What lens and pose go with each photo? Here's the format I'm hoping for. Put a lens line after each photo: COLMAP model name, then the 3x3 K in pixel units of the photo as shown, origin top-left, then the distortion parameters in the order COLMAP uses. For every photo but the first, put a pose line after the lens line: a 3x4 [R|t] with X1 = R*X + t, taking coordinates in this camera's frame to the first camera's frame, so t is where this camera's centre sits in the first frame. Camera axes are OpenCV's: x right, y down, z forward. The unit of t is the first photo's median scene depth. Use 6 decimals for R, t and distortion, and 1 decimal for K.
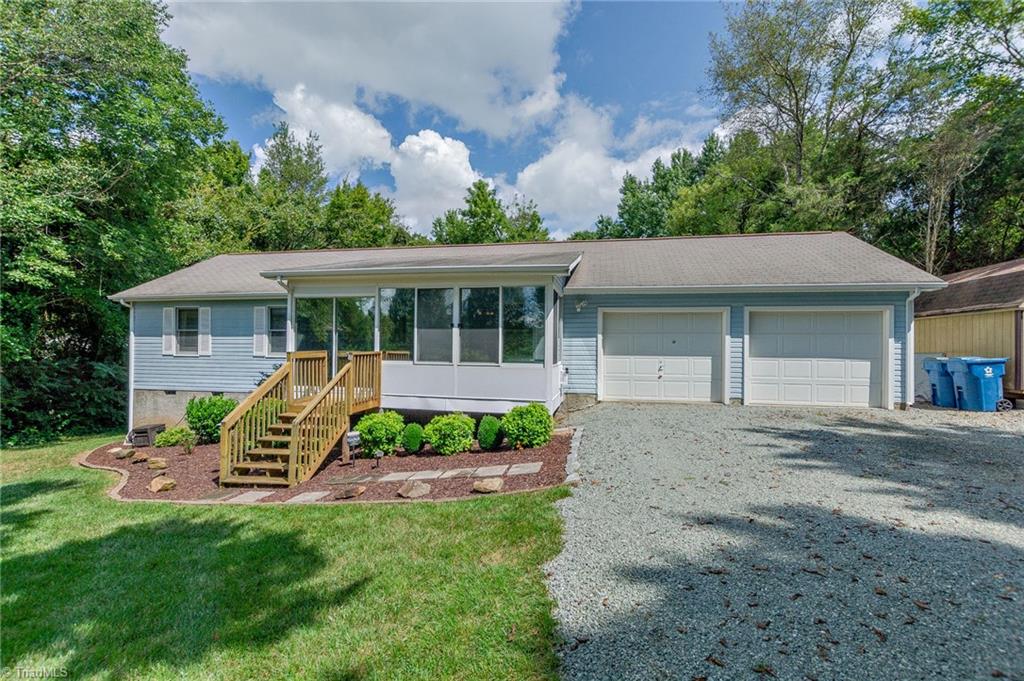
lens RADIAL K [[465.6, 0, 512.0], [0, 465.6, 340.5], [0, 0, 1]] dist [-0.000309, 0.000027]
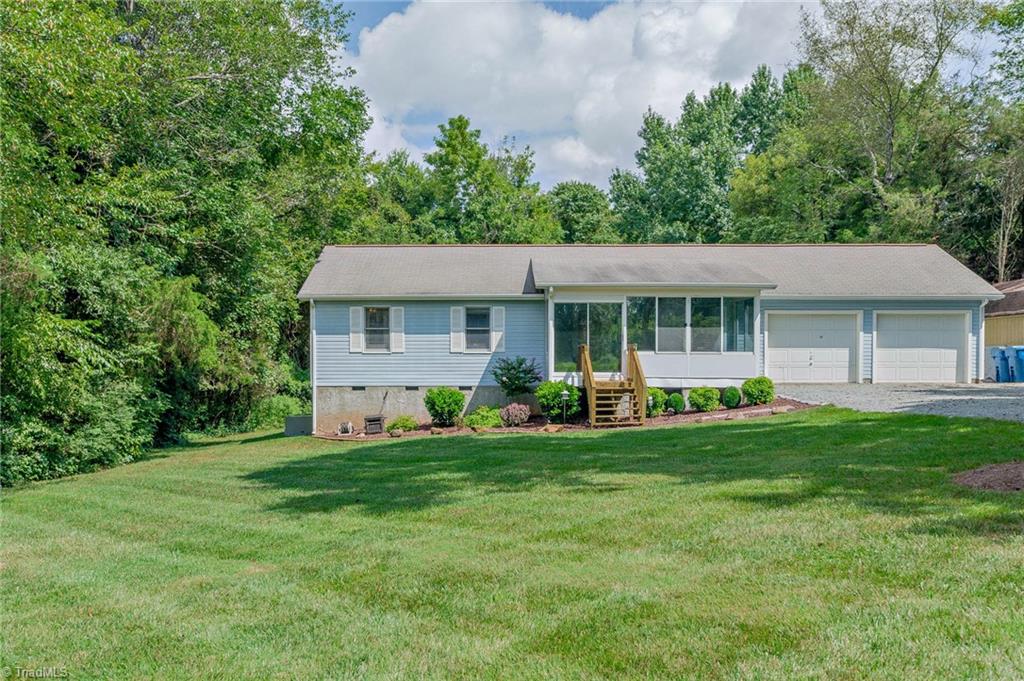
lens RADIAL K [[858.7, 0, 504.8], [0, 858.7, 369.7], [0, 0, 1]] dist [0.002513, 0.009936]
pose [[0.982334, -0.010862, 0.186823, -0.971770], [0.005795, 0.999601, 0.027645, 0.023282], [-0.187049, -0.026074, 0.982005, -1.191727]]
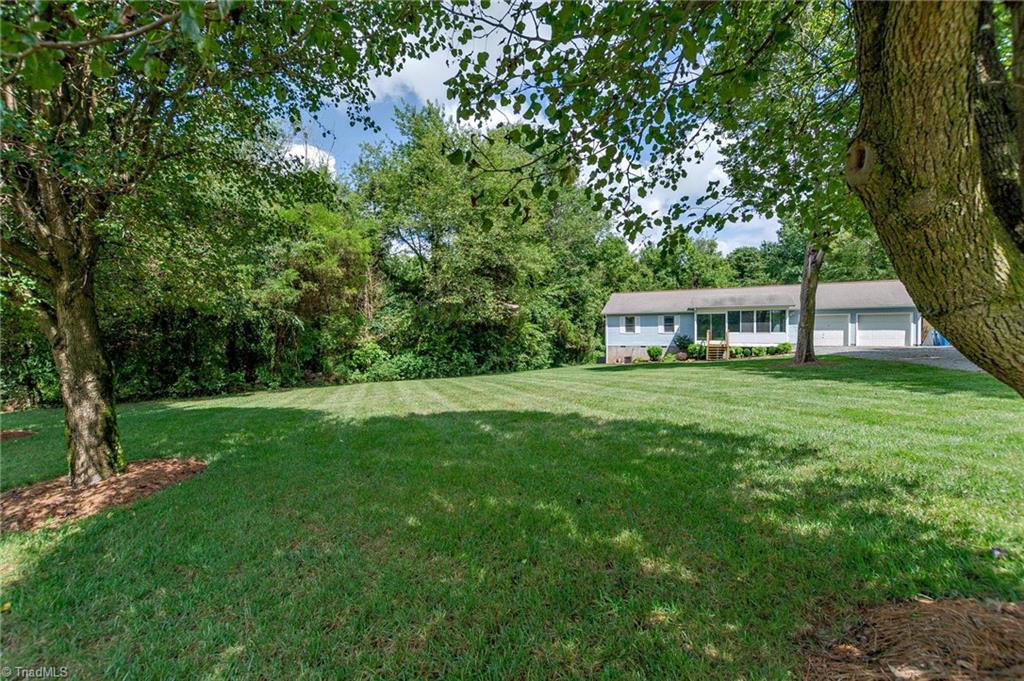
lens RADIAL K [[441.9, 0, 512.0], [0, 441.9, 340.5], [0, 0, 1]] dist [-0.000141, -0.000612]
pose [[0.964629, -0.008401, -0.263476, -0.852589], [0.013655, 0.999743, 0.018116, 0.020133], [0.263256, -0.021073, 0.964496, -2.234523]]
